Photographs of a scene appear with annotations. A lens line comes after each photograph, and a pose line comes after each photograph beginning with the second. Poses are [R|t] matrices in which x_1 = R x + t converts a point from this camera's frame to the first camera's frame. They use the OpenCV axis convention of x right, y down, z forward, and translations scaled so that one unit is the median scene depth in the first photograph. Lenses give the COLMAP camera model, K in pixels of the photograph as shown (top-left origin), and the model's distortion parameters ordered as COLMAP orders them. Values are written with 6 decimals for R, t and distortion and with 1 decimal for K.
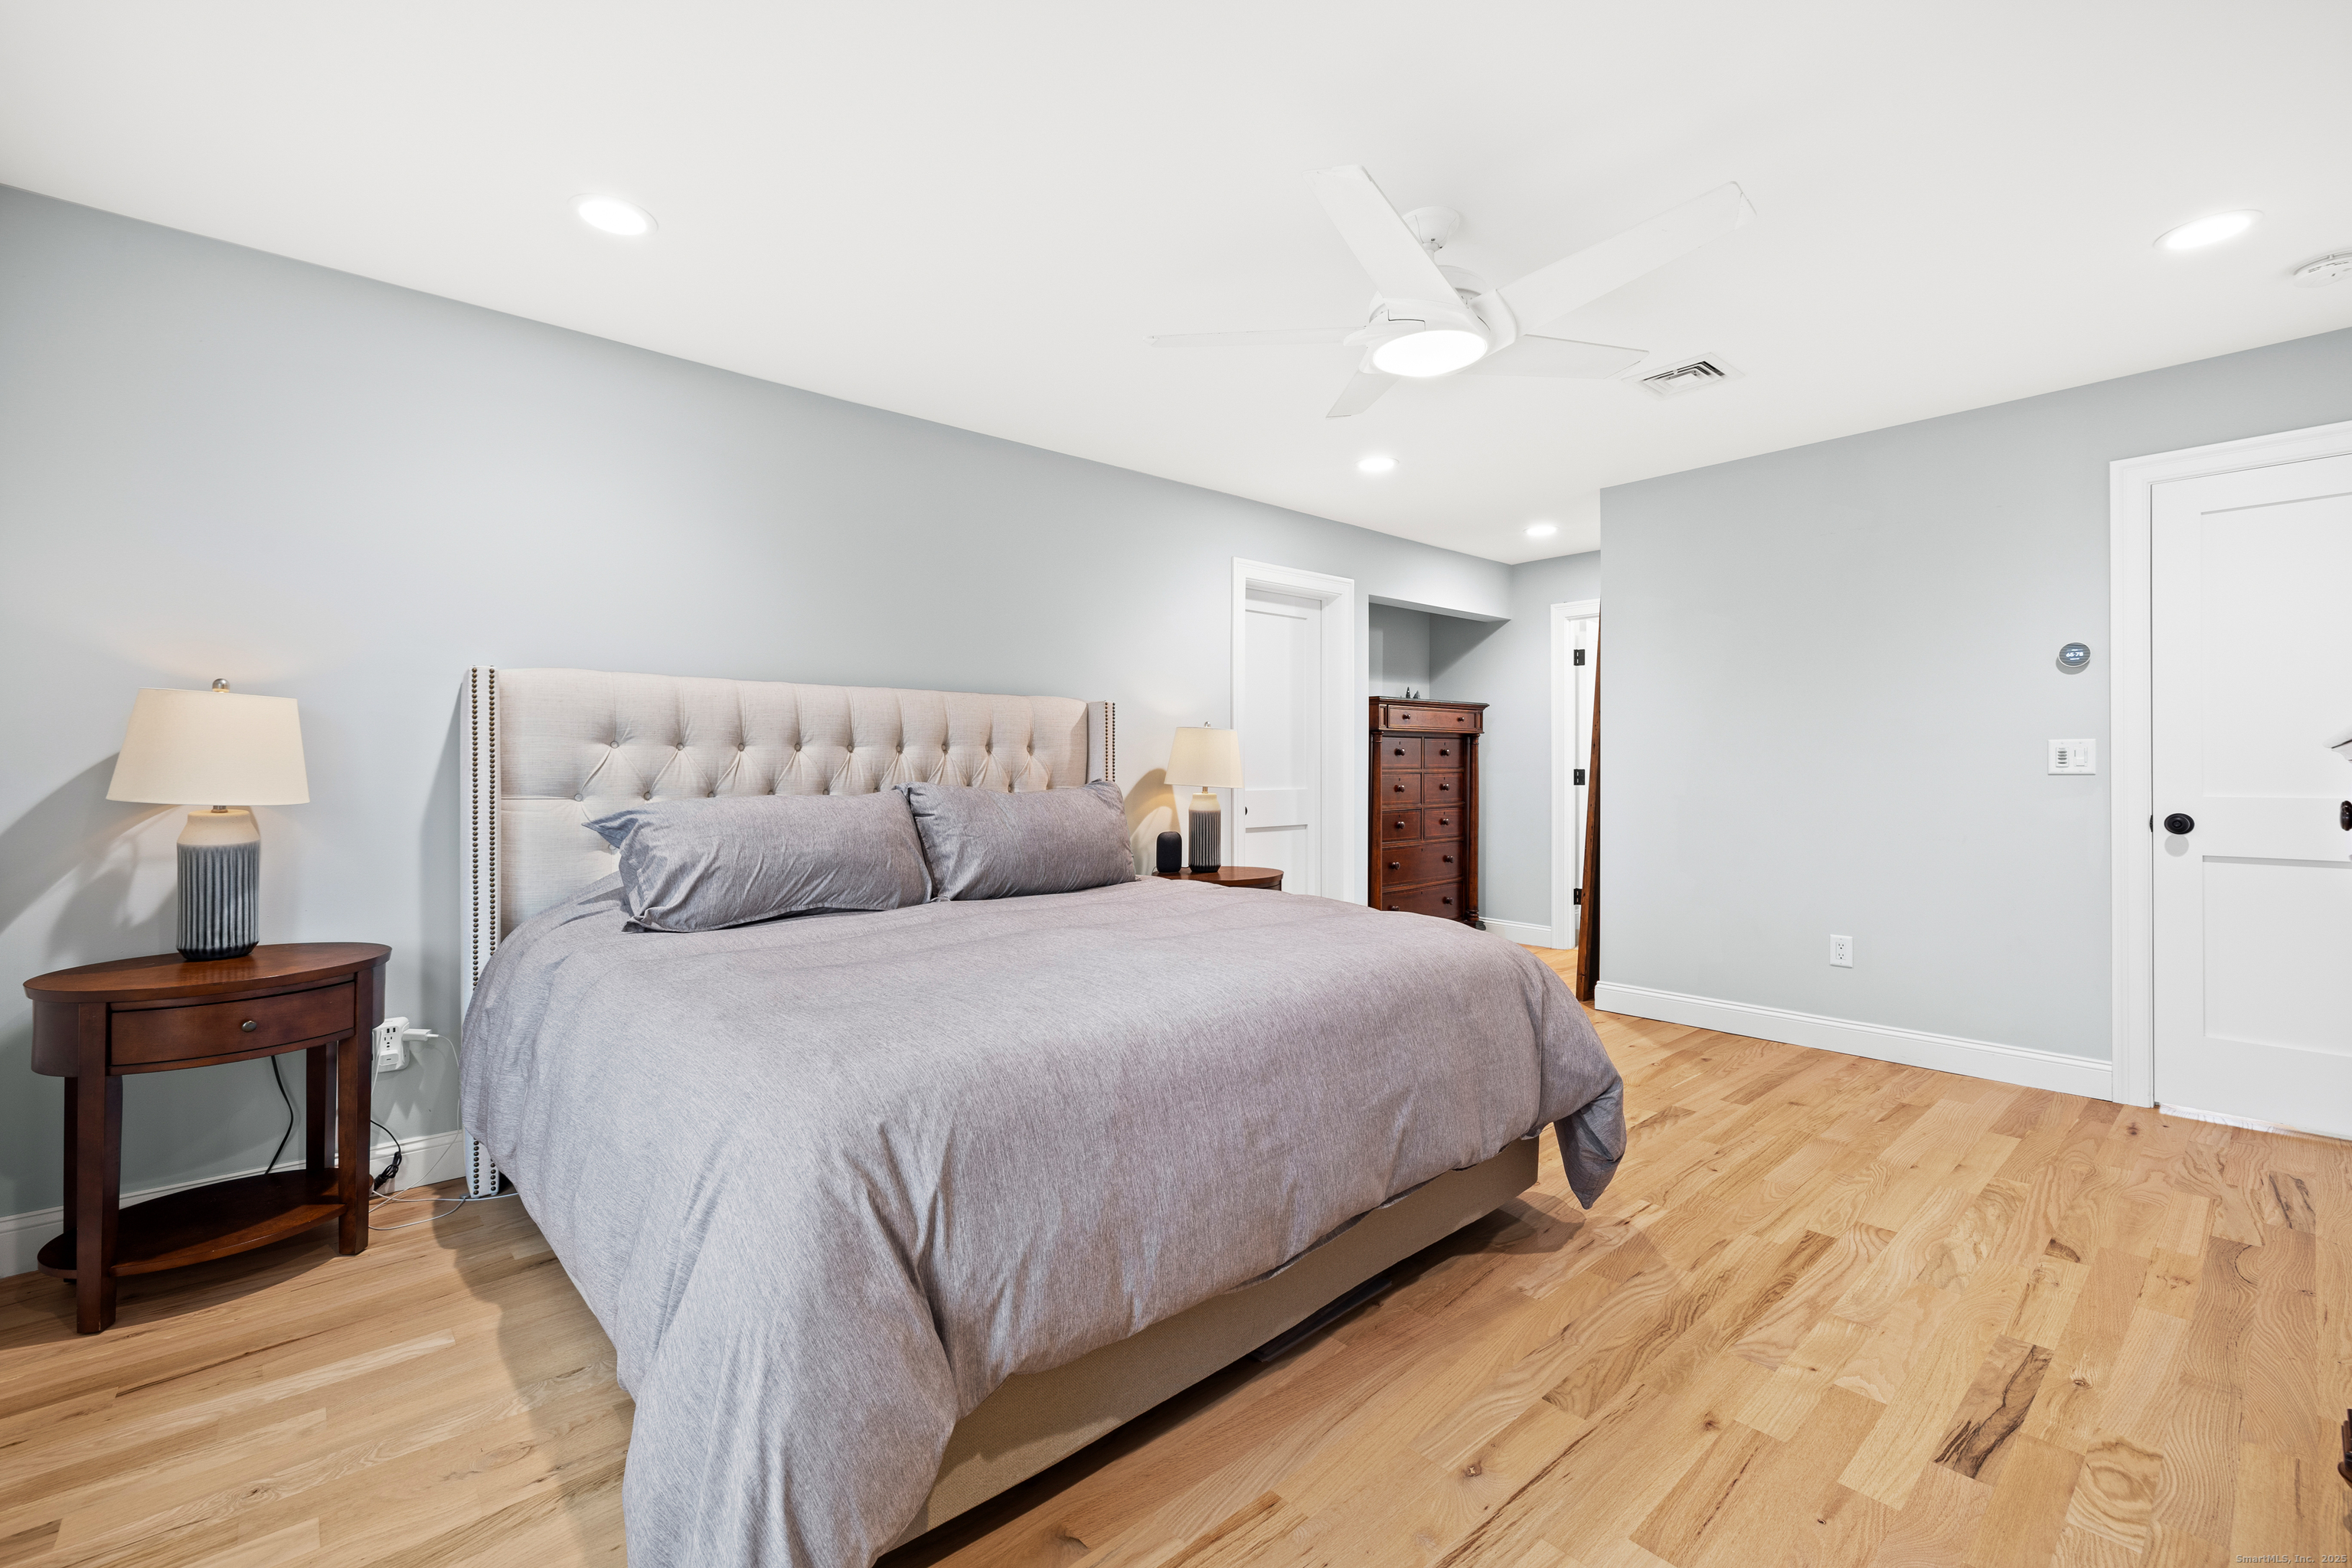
lens RADIAL K [[996.3, 0, 1155.0], [0, 996.3, 770.3], [0, 0, 1]] dist [0.000620, 0.000142]
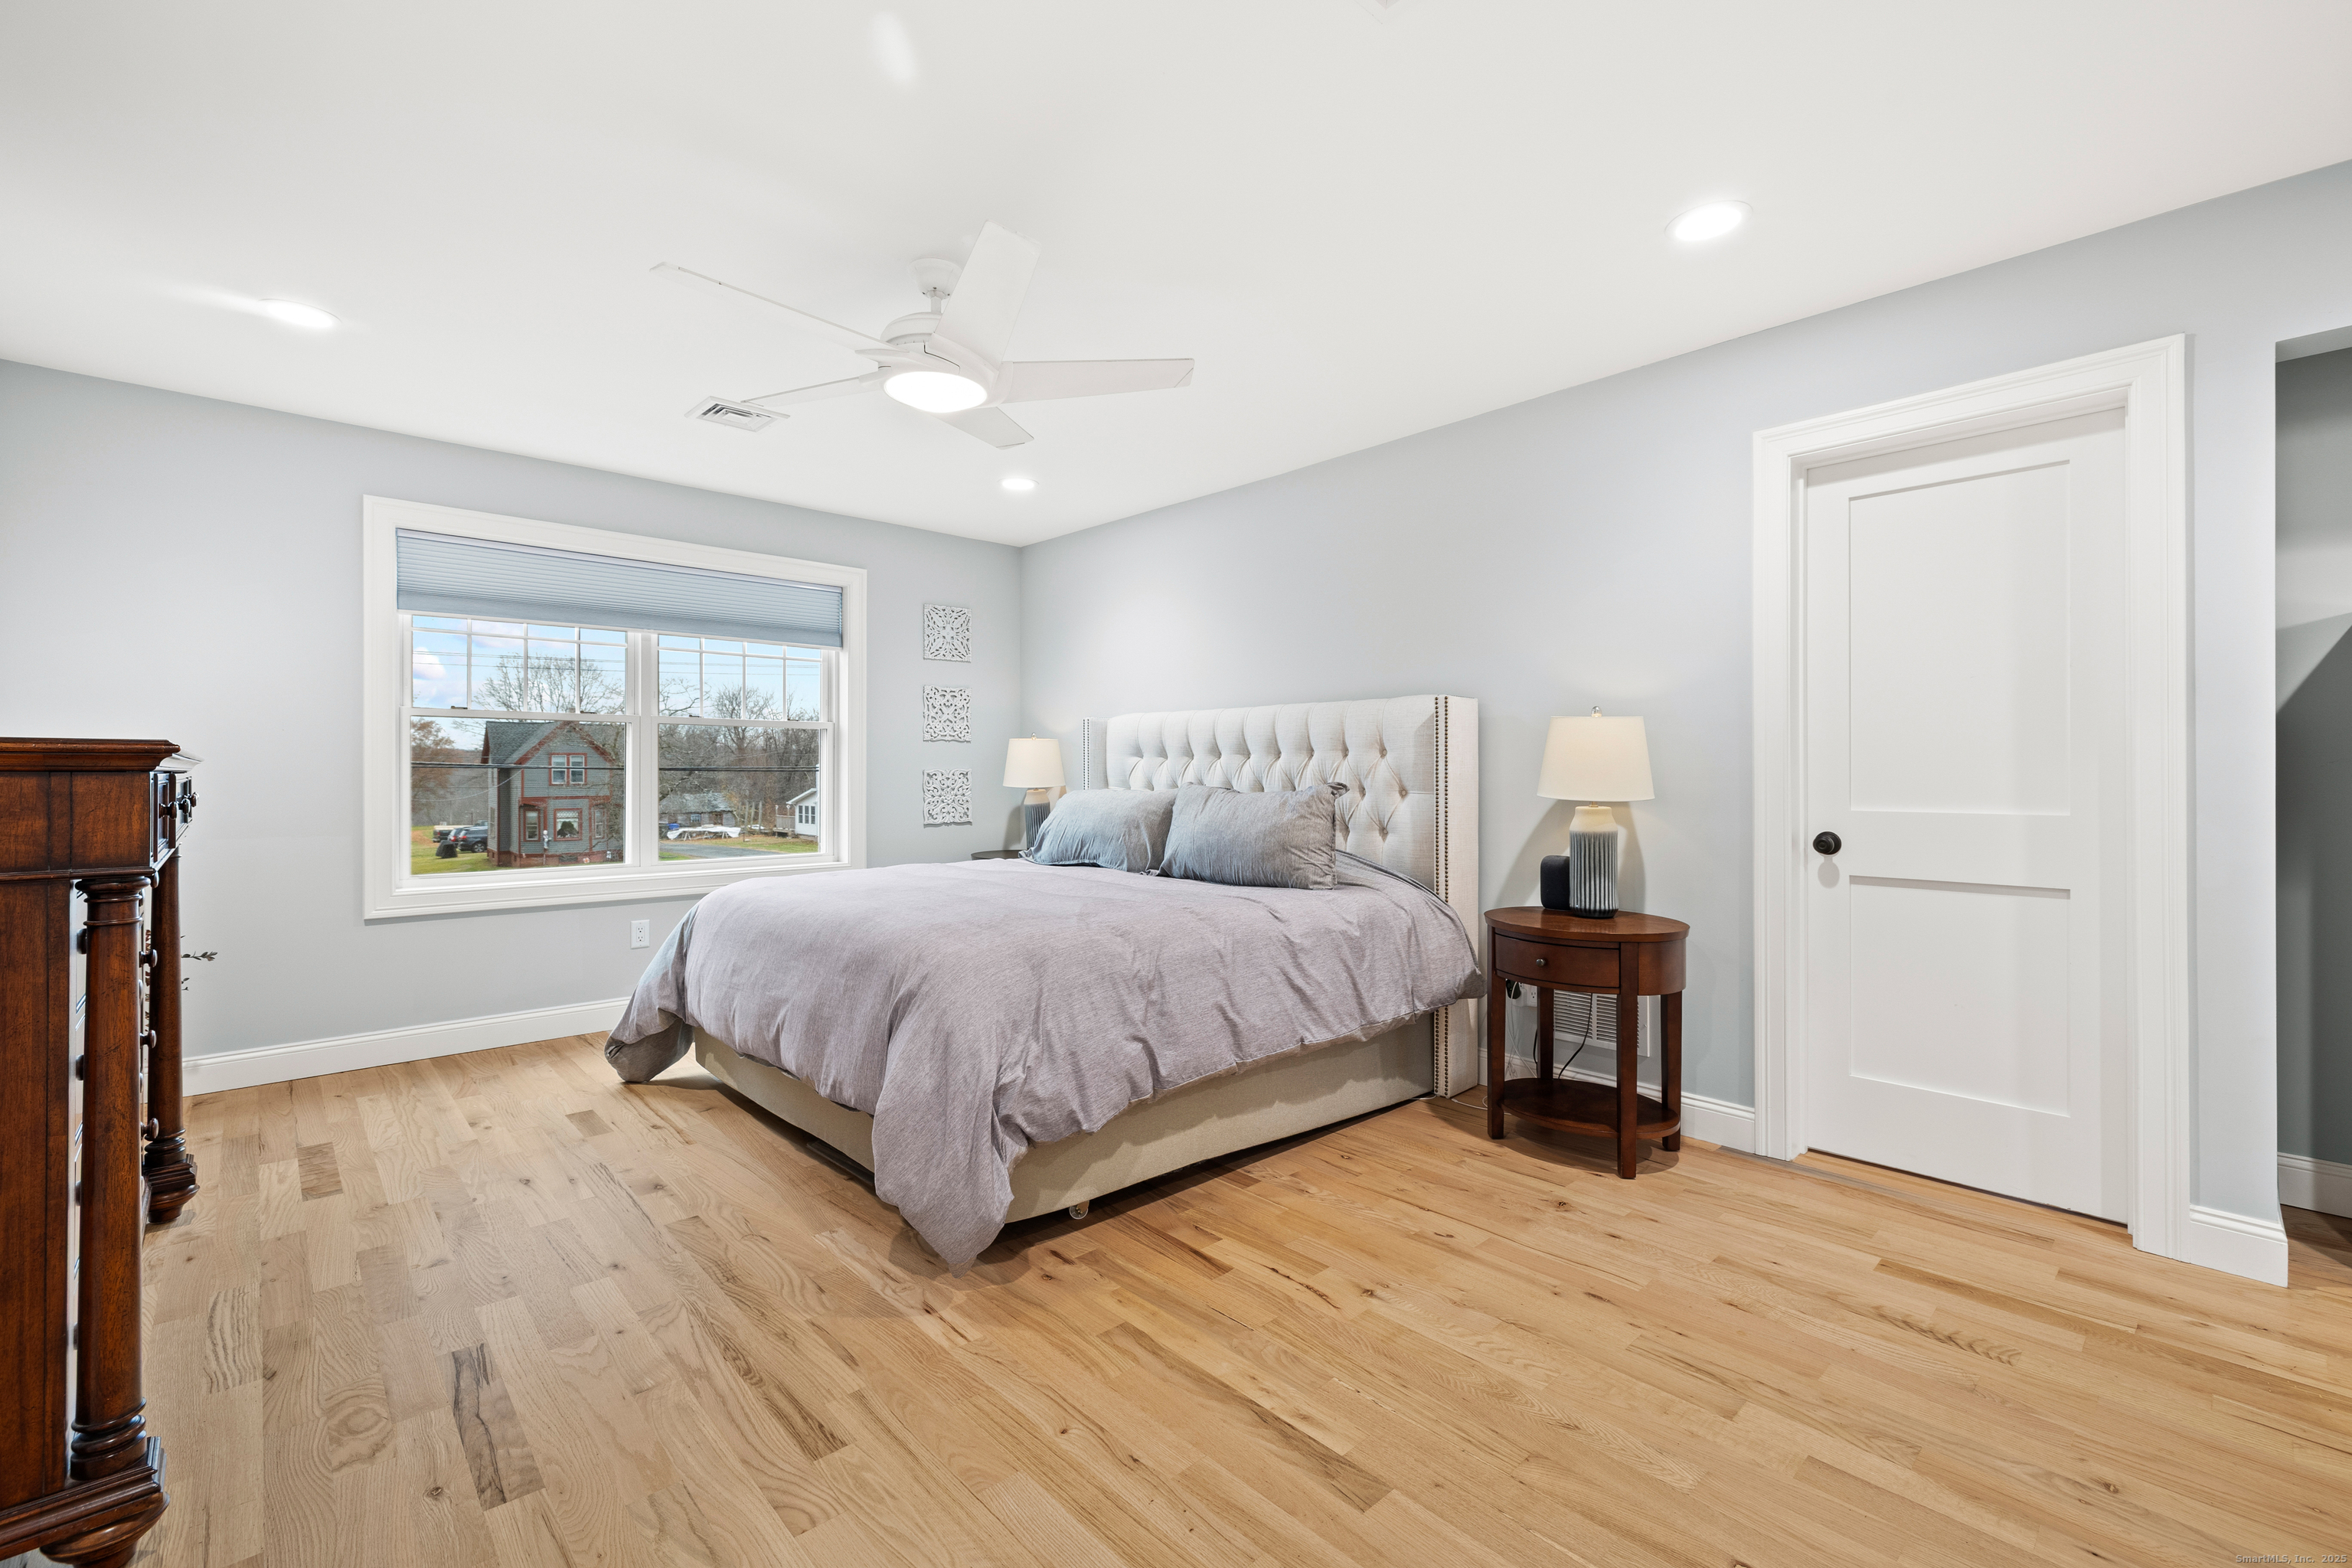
lens RADIAL K [[996.3, 0, 1155.0], [0, 996.3, 770.3], [0, 0, 1]] dist [0.000620, 0.000142]
pose [[0.022003, -0.002477, -0.999755, 1.500172], [-0.002879, 0.999993, -0.002541, -0.001391], [0.999754, 0.002934, 0.021996, 1.332228]]
